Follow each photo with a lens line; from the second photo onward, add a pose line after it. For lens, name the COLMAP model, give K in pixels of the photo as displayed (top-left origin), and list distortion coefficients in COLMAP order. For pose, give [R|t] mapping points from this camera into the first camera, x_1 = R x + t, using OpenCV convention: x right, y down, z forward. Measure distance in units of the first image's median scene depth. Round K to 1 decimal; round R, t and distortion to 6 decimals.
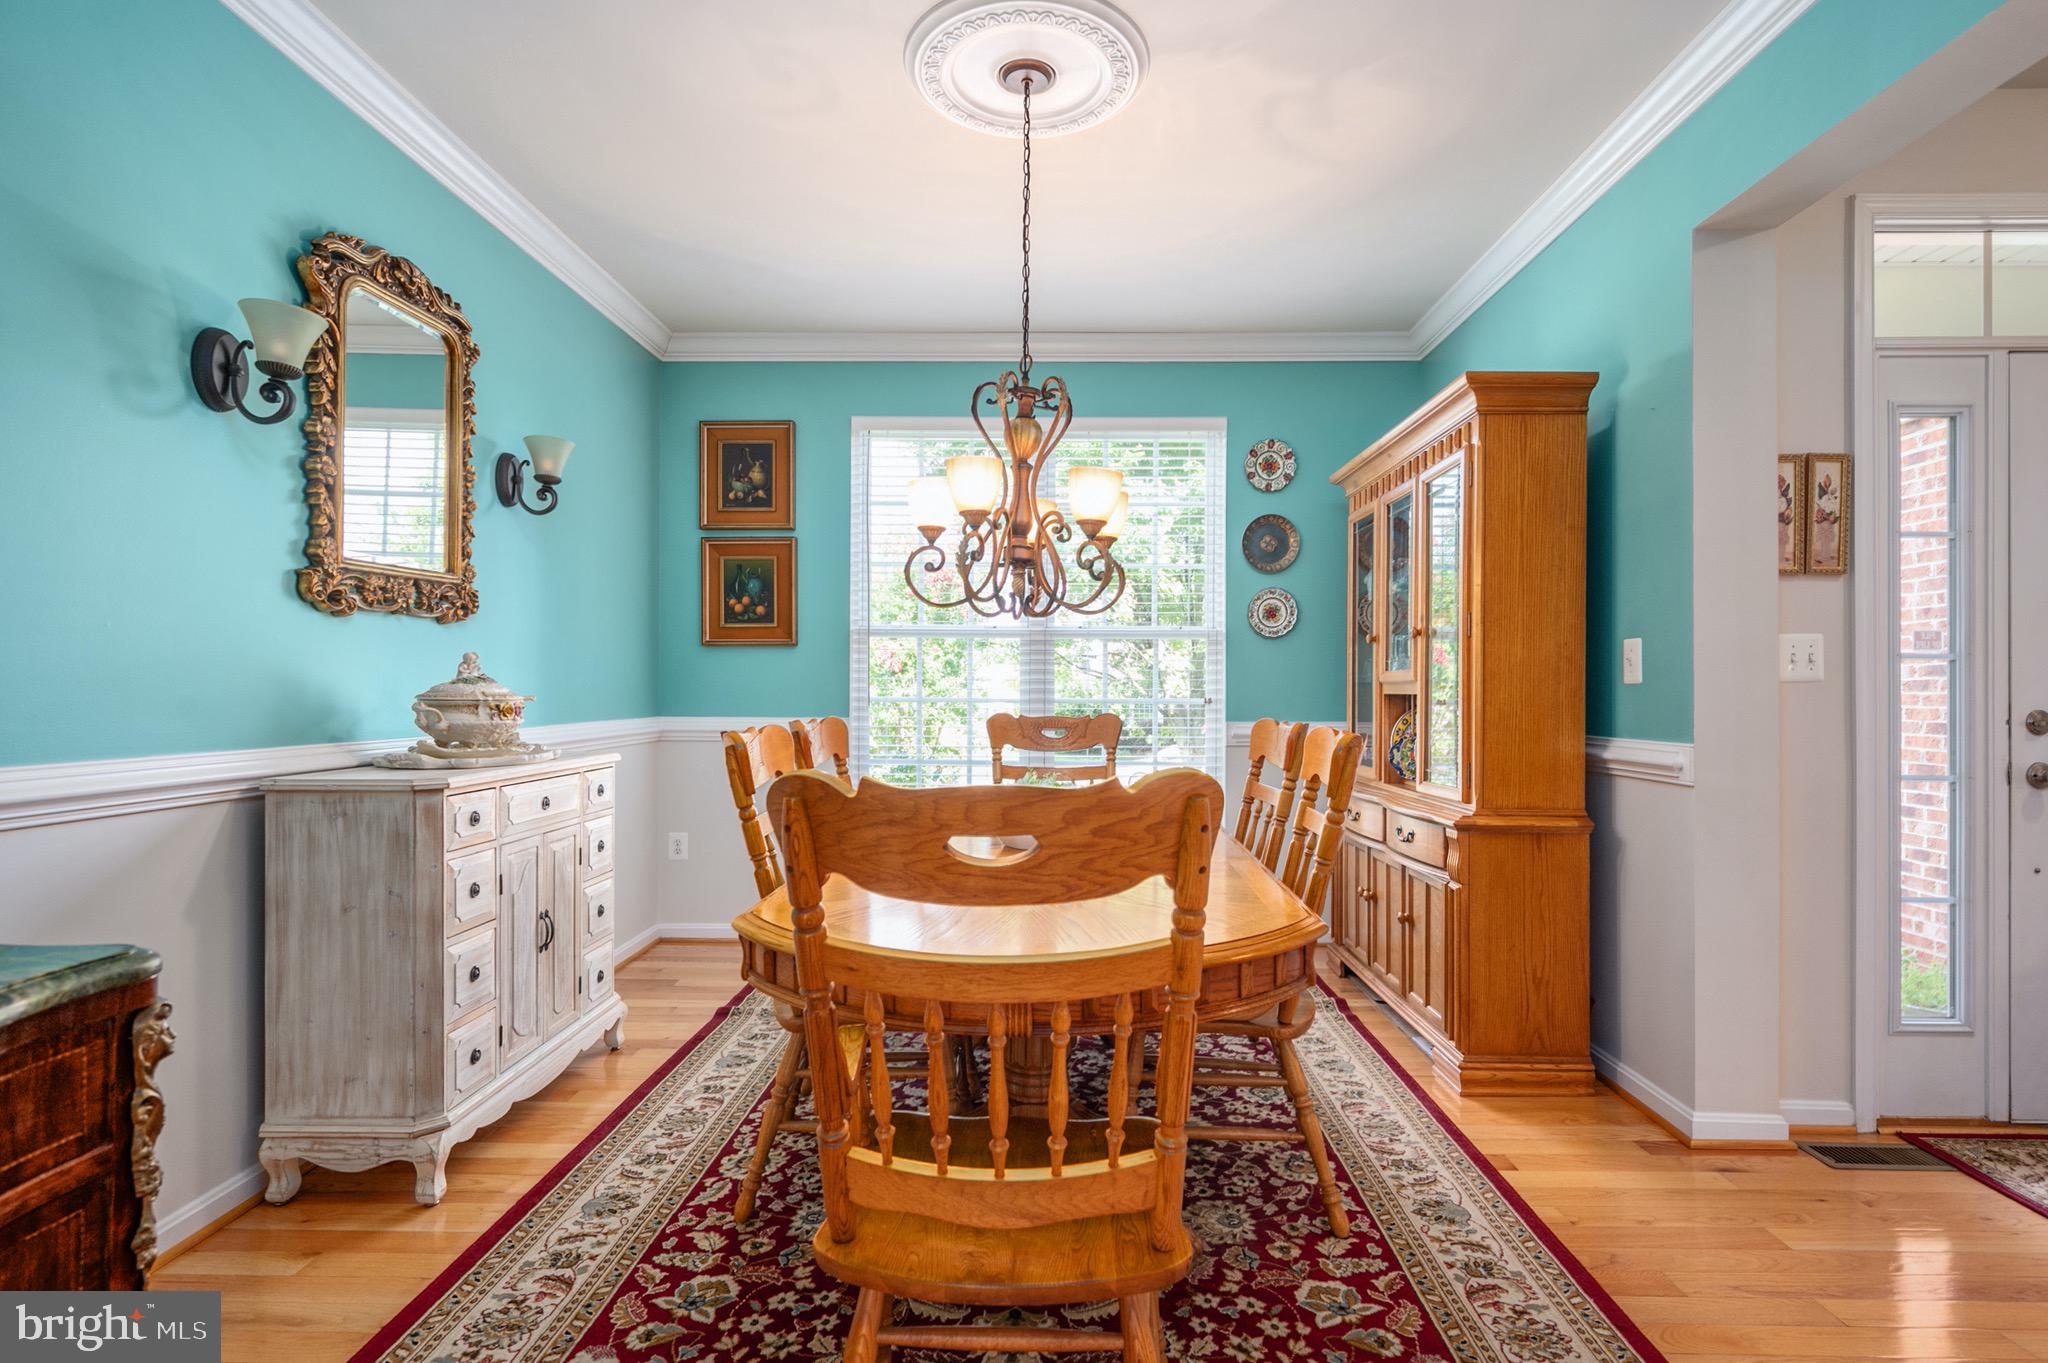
lens RADIAL K [[980.7, 0, 1046.9], [0, 980.7, 694.4], [0, 0, 1]] dist [-0.000108, 0.000174]
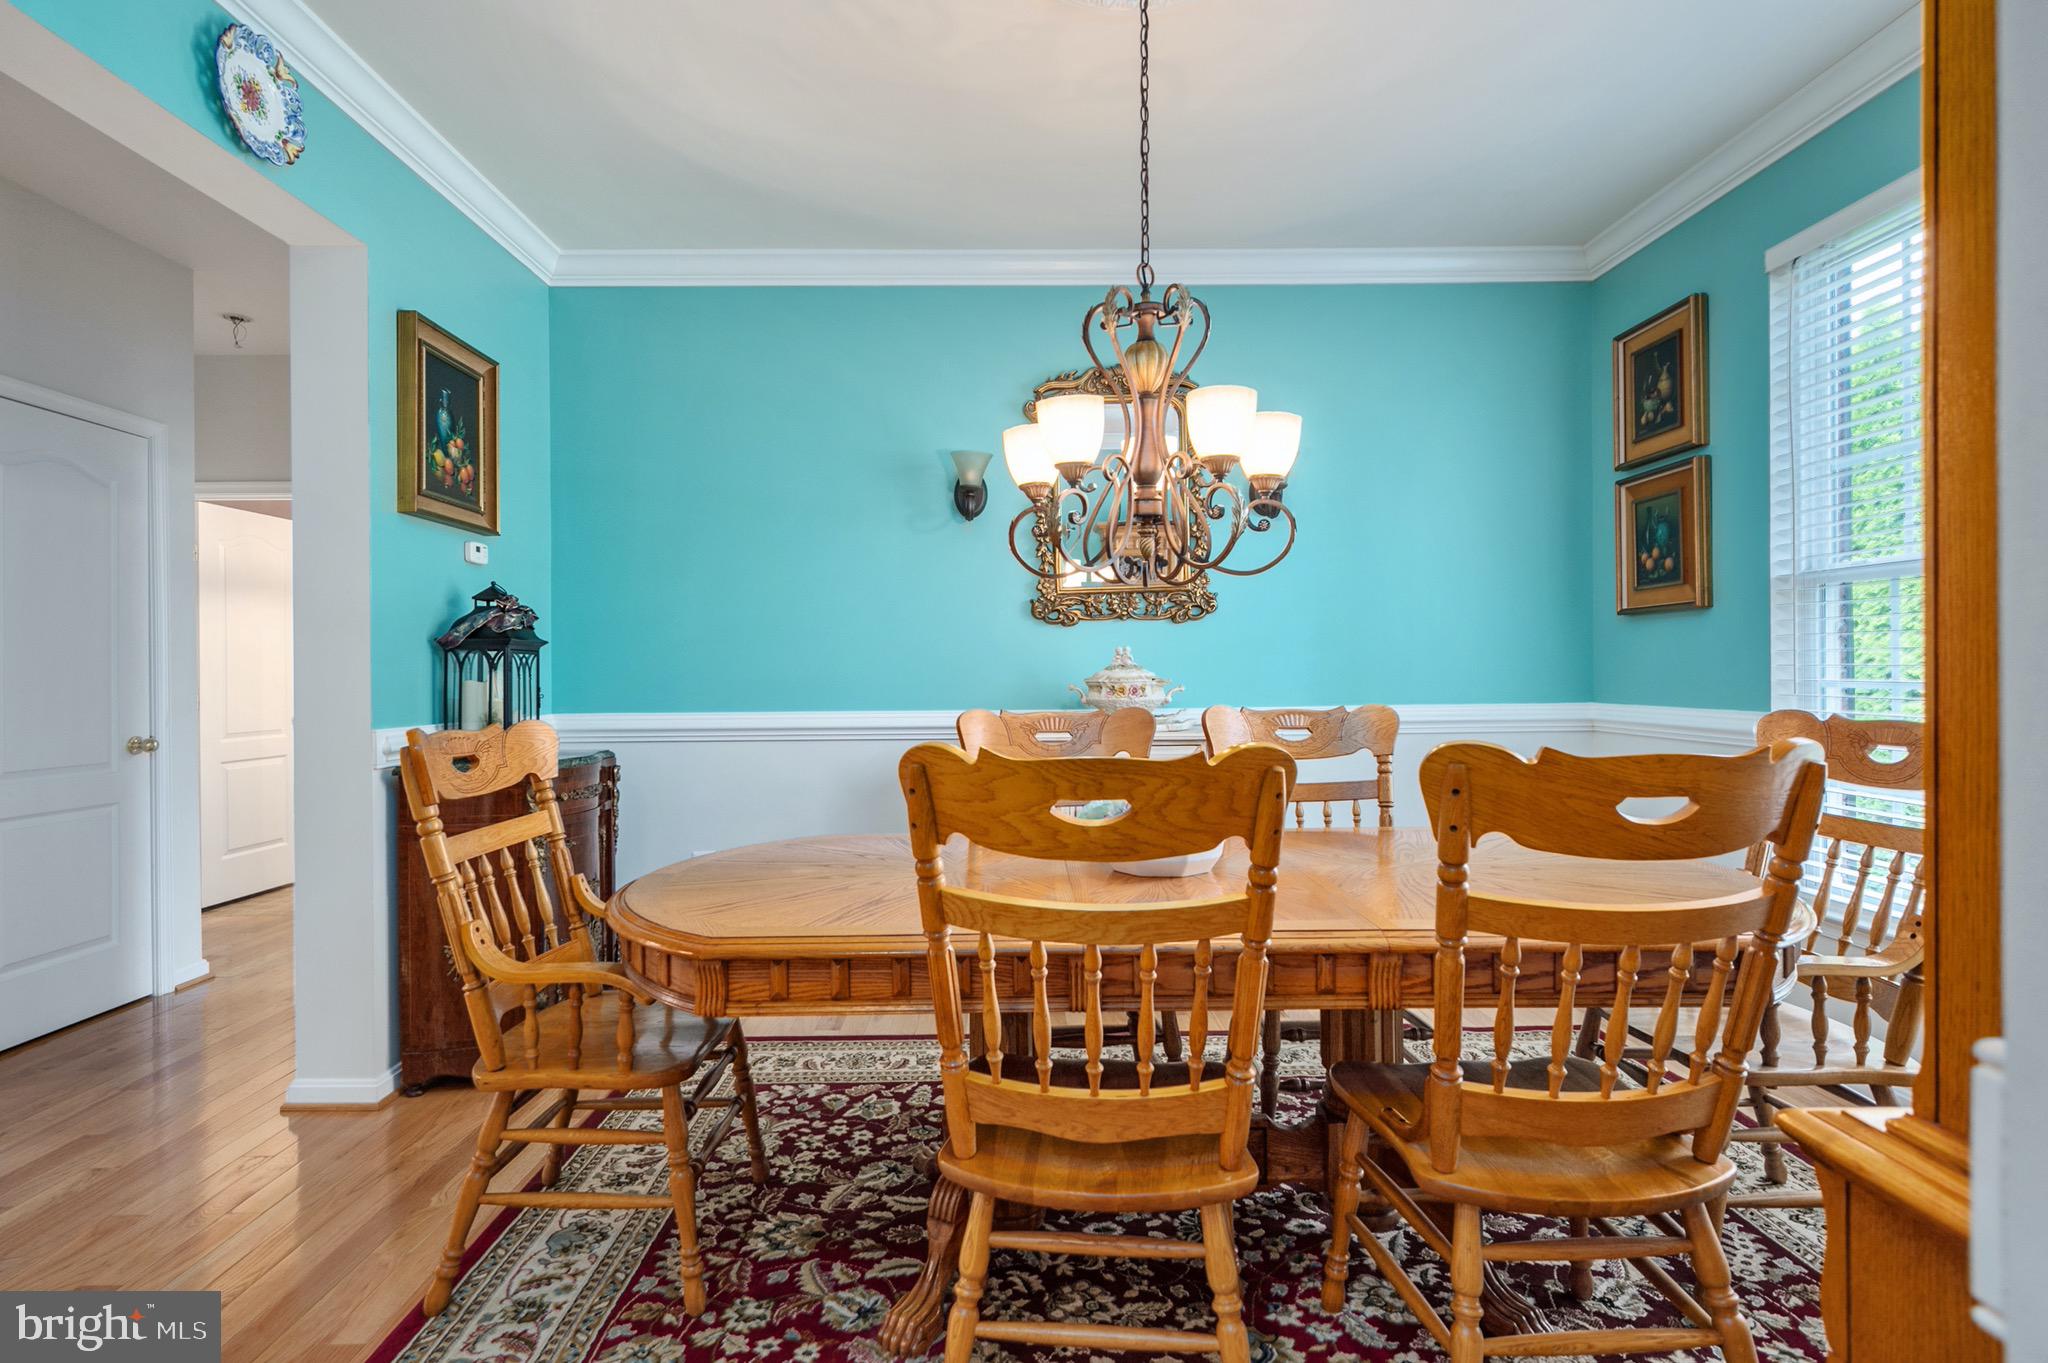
lens RADIAL K [[995.3, 0, 1024.0], [0, 995.3, 681.5], [0, 0, 1]] dist [-0.002351, -0.000106]
pose [[0.038851, 0.005216, -0.999231, 0.765906], [0.002710, 0.999982, 0.005325, -0.002564], [0.999241, -0.002915, 0.038836, 0.825652]]
